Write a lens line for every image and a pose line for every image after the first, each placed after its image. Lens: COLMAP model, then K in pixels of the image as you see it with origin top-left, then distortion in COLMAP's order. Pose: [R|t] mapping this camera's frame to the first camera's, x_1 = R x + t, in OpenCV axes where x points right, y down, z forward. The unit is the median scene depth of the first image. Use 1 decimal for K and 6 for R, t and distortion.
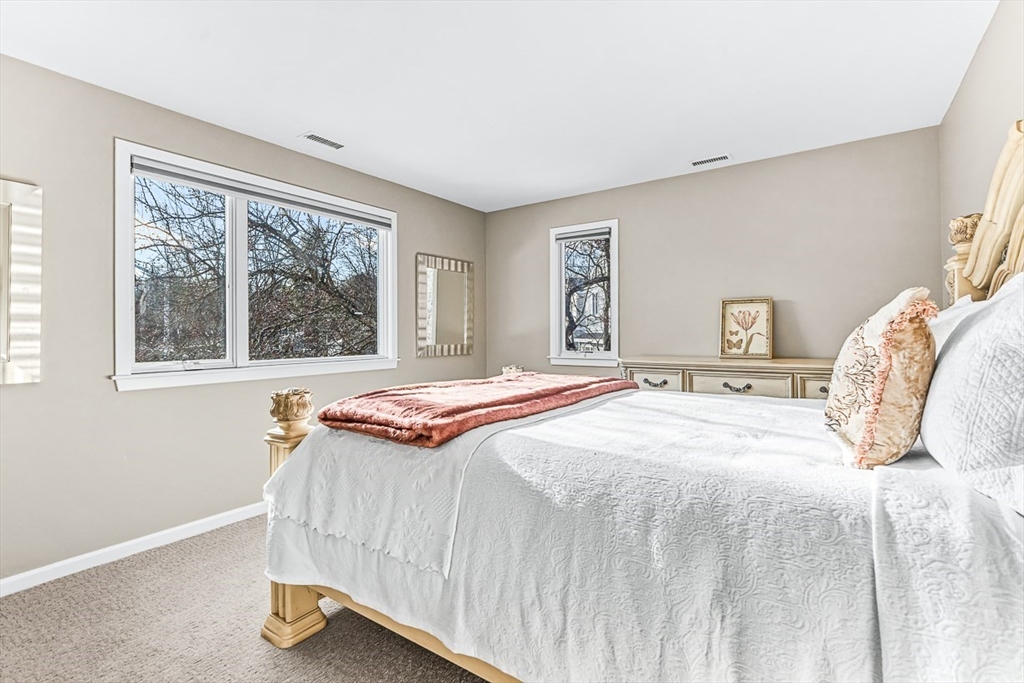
lens RADIAL K [[472.8, 0, 511.9], [0, 472.8, 339.4], [0, 0, 1]] dist [0.001336, 0.000547]
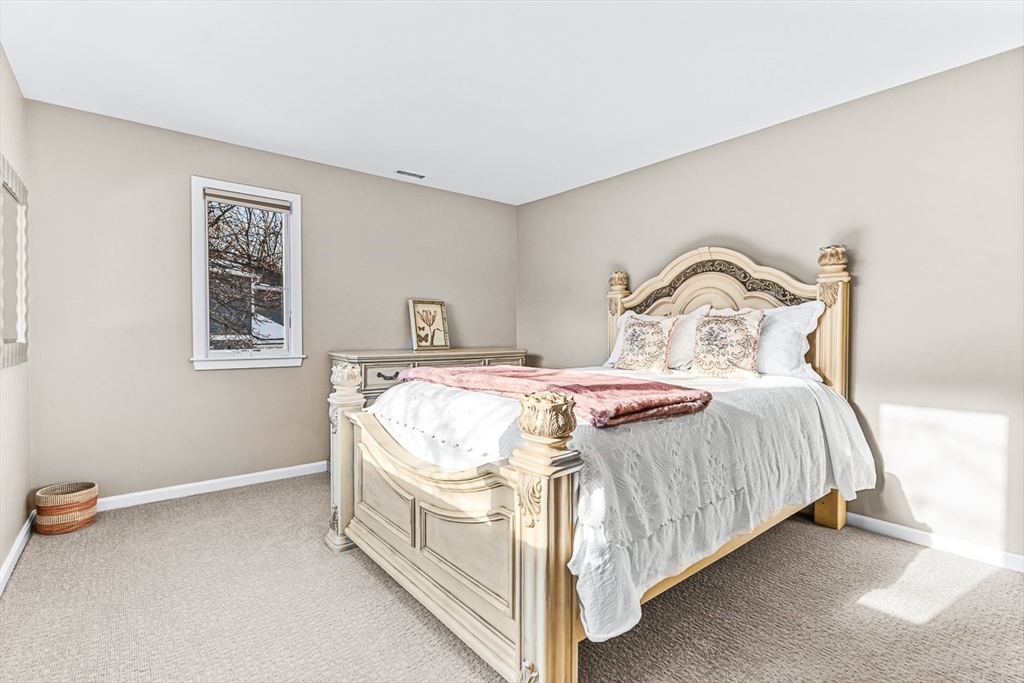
lens RADIAL K [[472.8, 0, 511.9], [0, 472.8, 339.4], [0, 0, 1]] dist [0.001336, 0.000547]
pose [[0.270906, 0.000127, 0.962606, -0.602305], [0.010100, 0.999945, -0.002974, 0.019313], [-0.962553, 0.010528, 0.270890, 0.473174]]
